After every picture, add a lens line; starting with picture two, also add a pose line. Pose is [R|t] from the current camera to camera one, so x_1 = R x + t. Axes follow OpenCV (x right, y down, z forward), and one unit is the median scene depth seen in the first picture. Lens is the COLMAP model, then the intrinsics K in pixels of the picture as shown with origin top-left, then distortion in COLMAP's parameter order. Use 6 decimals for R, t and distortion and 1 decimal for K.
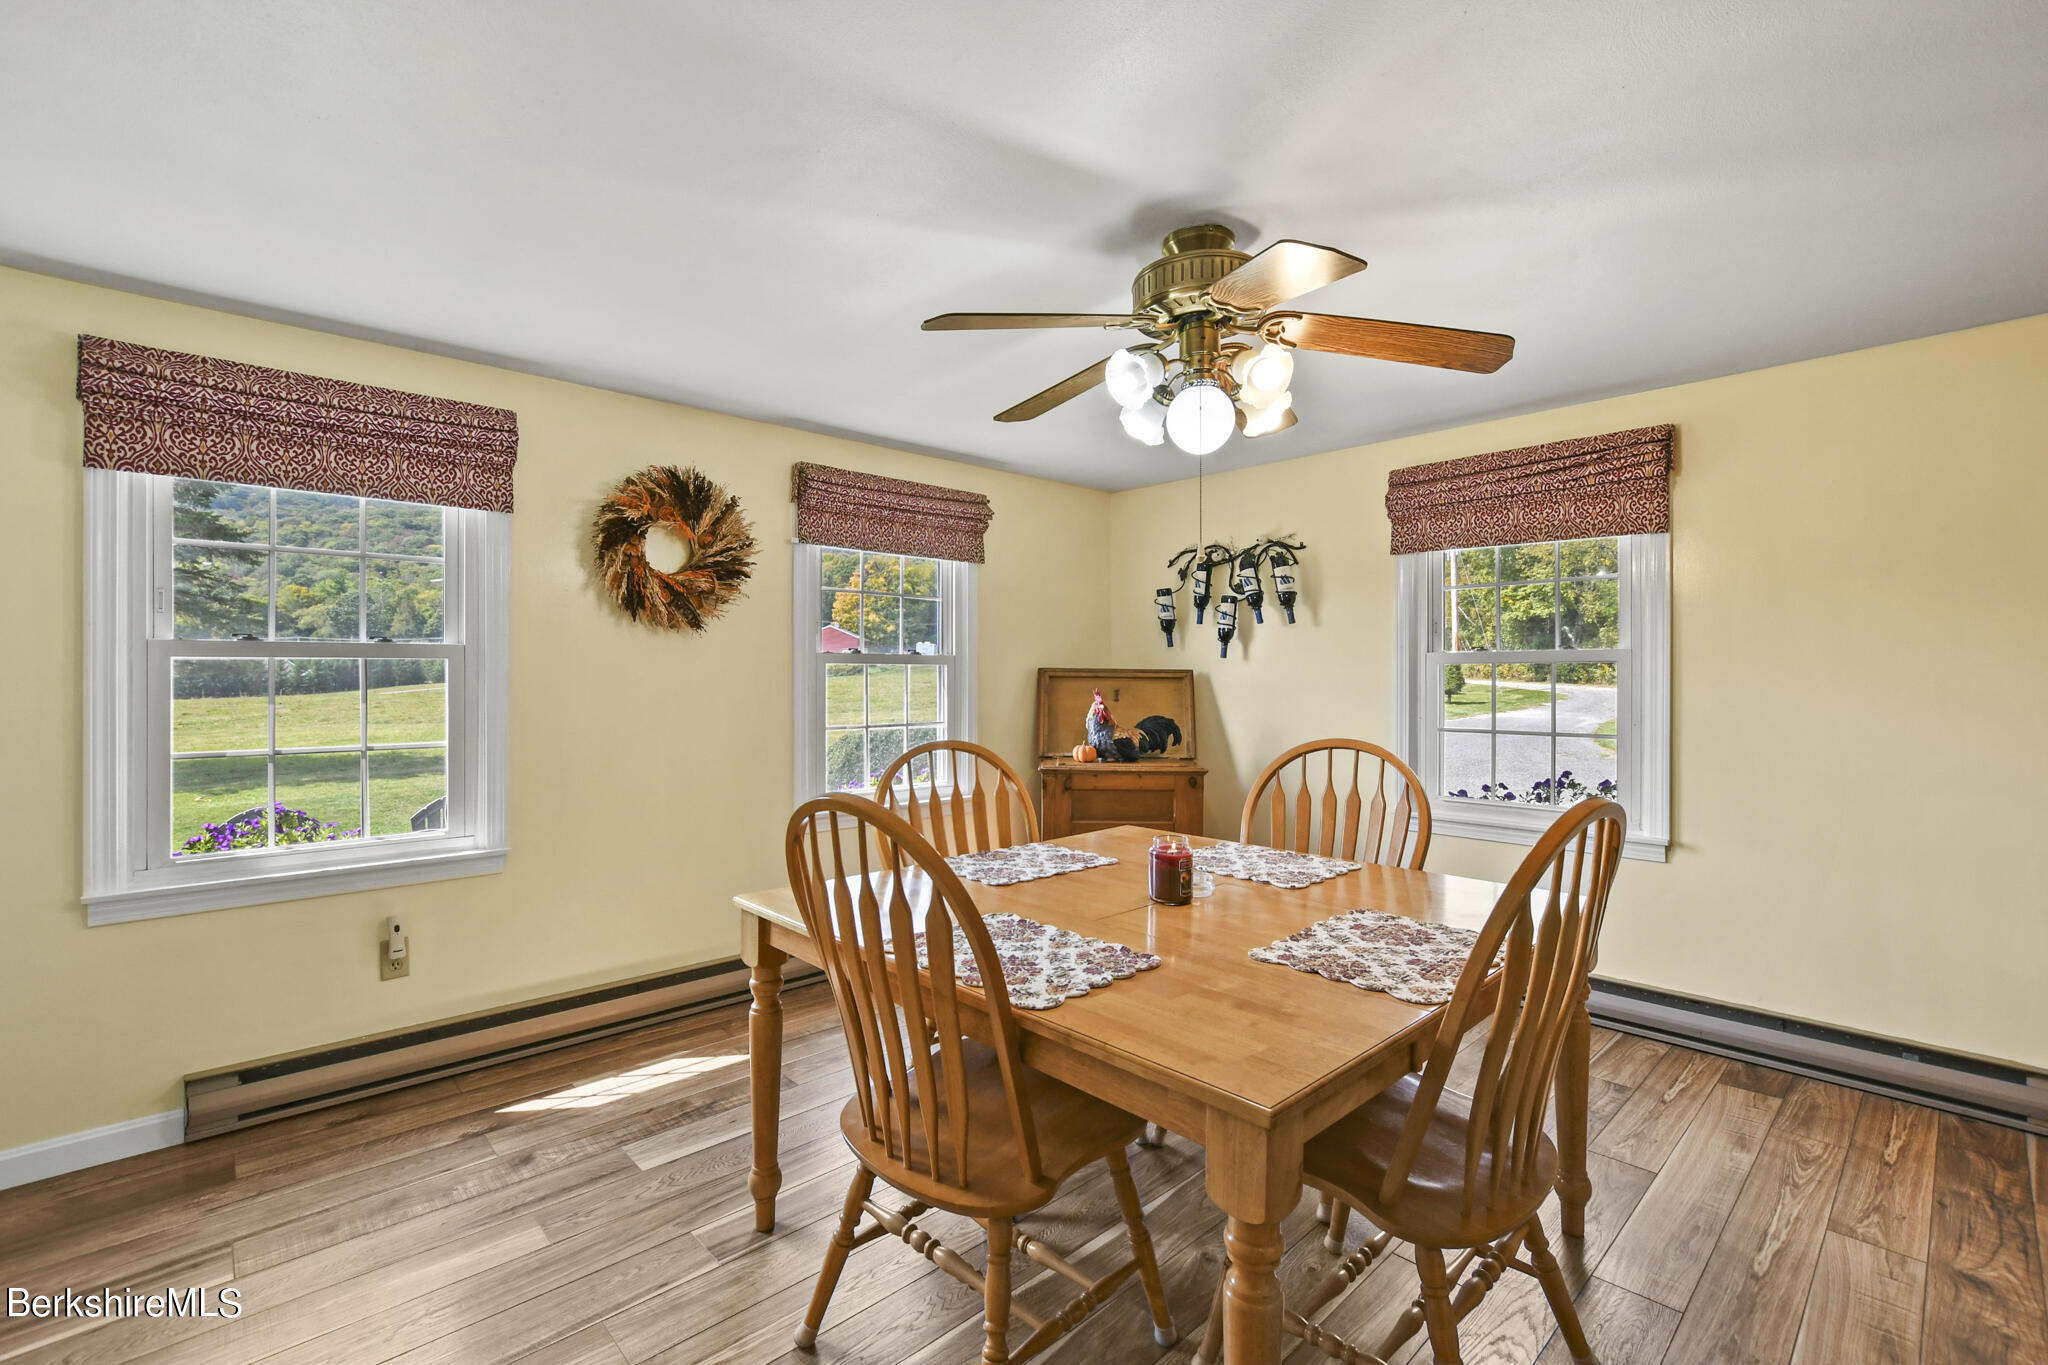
lens RADIAL K [[904.5, 0, 1022.8], [0, 904.5, 679.1], [0, 0, 1]] dist [-0.007580, -0.003391]
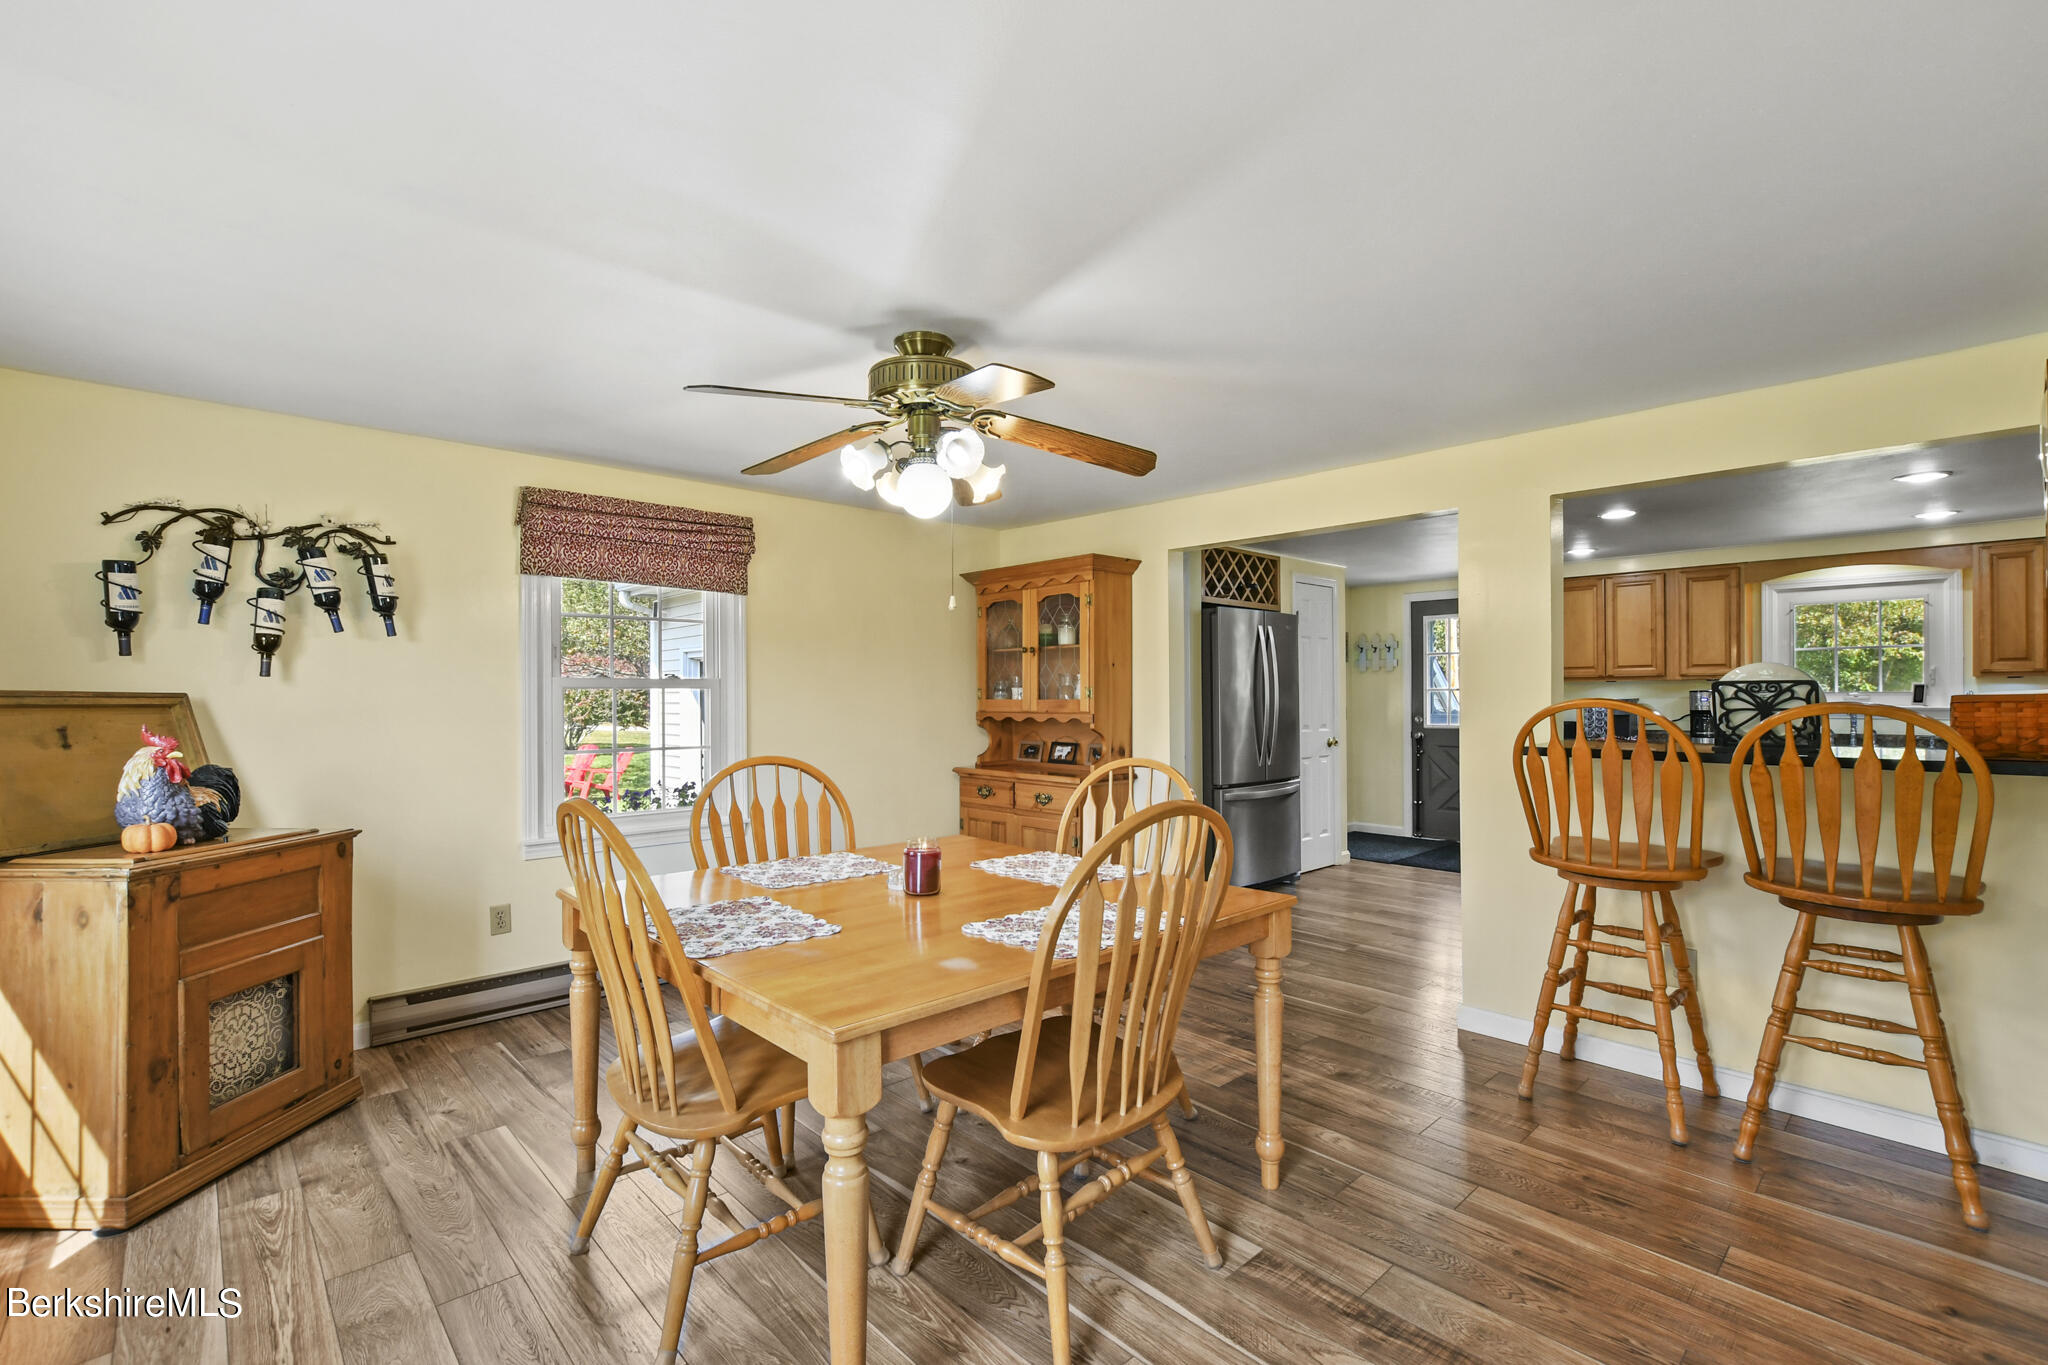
lens RADIAL K [[904.5, 0, 1032.5], [0, 904.5, 689.7], [0, 0, 1]] dist [-0.007580, -0.003391]
pose [[-0.009986, 0.005106, 0.999937, -0.495789], [0.005773, 0.999971, -0.005049, -0.006050], [-0.999933, 0.005722, -0.010015, 0.423258]]
